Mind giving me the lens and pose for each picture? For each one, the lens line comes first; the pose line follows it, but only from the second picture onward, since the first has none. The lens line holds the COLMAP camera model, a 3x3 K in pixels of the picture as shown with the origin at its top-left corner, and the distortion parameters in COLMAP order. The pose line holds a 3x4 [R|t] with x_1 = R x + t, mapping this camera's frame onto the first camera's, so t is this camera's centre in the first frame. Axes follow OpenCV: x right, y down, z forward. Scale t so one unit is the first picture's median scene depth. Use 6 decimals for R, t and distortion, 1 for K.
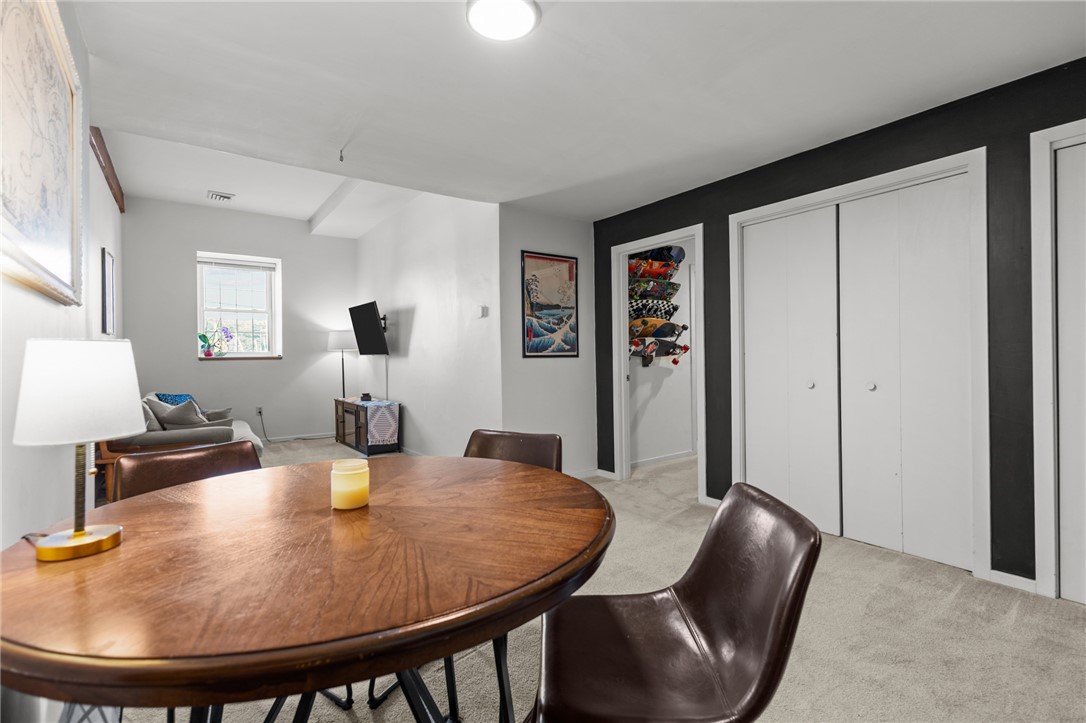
lens RADIAL K [[508.0, 0, 548.6], [0, 508.0, 355.4], [0, 0, 1]] dist [0.009926, -0.002413]
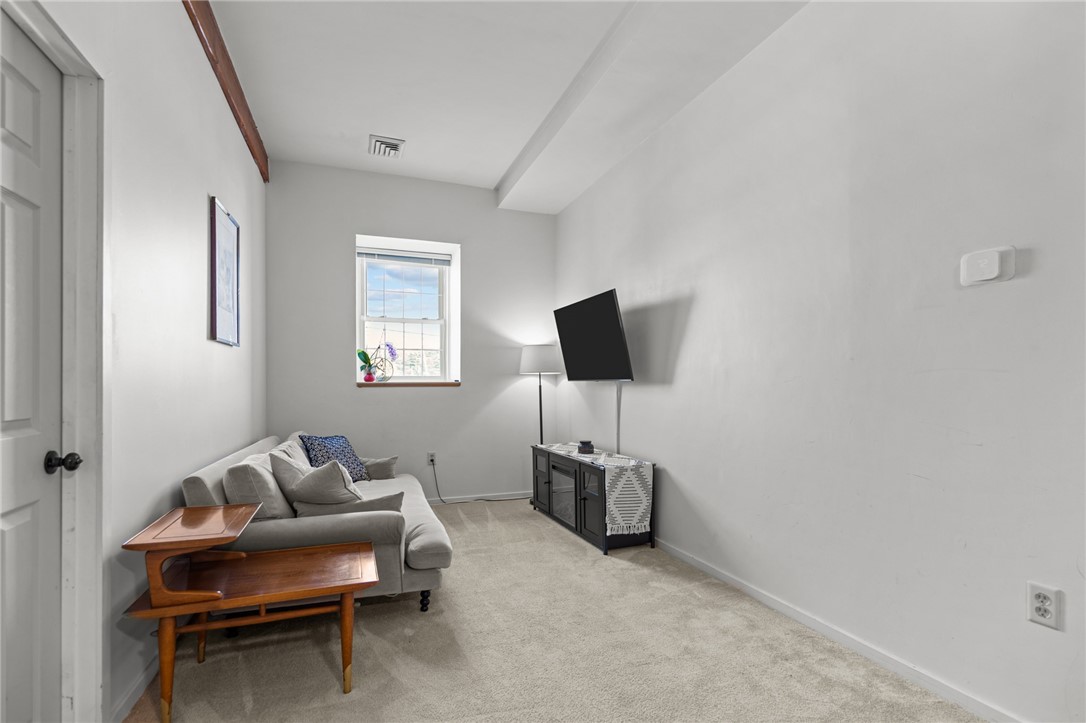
lens RADIAL K [[508.0, 0, 547.8], [0, 508.0, 386.6], [0, 0, 1]] dist [0.009926, -0.002413]
pose [[0.966997, 0.009039, -0.254626, -0.238983], [-0.007664, 0.999950, 0.006393, 0.002740], [0.254671, -0.004231, 0.967019, 0.367831]]
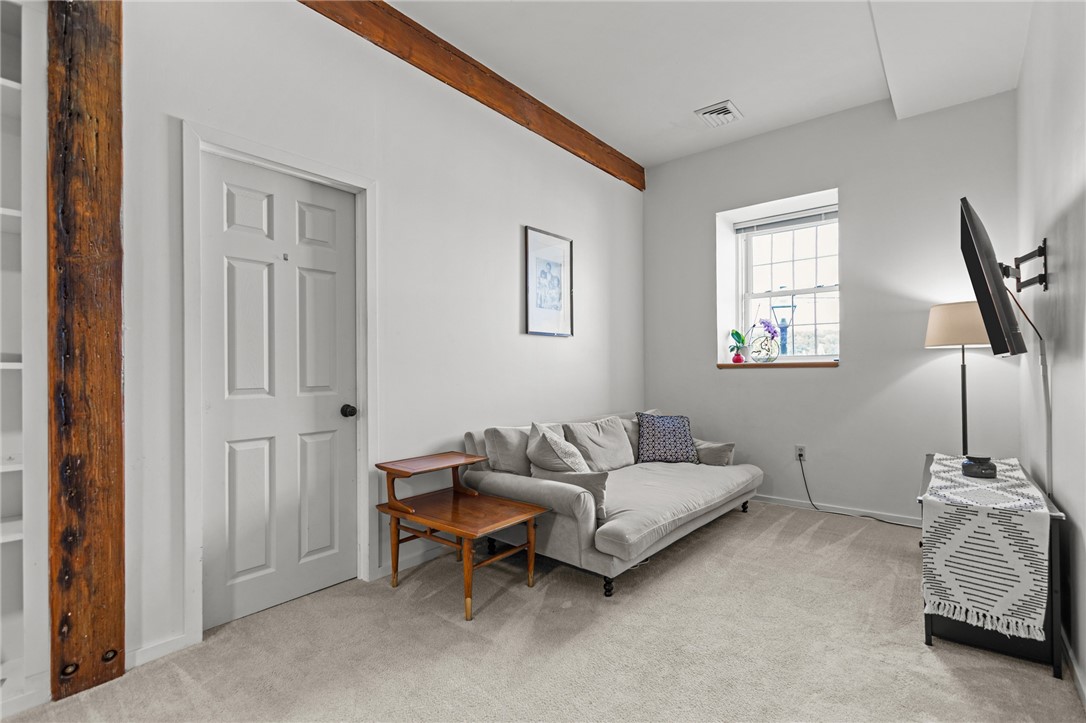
lens RADIAL K [[508.0, 0, 546.4], [0, 508.0, 367.1], [0, 0, 1]] dist [0.009926, -0.002413]
pose [[0.268900, 0.003359, -0.963162, -0.074015], [0.005955, 0.999969, 0.005150, 0.003163], [0.963150, -0.007120, 0.268872, 0.571502]]
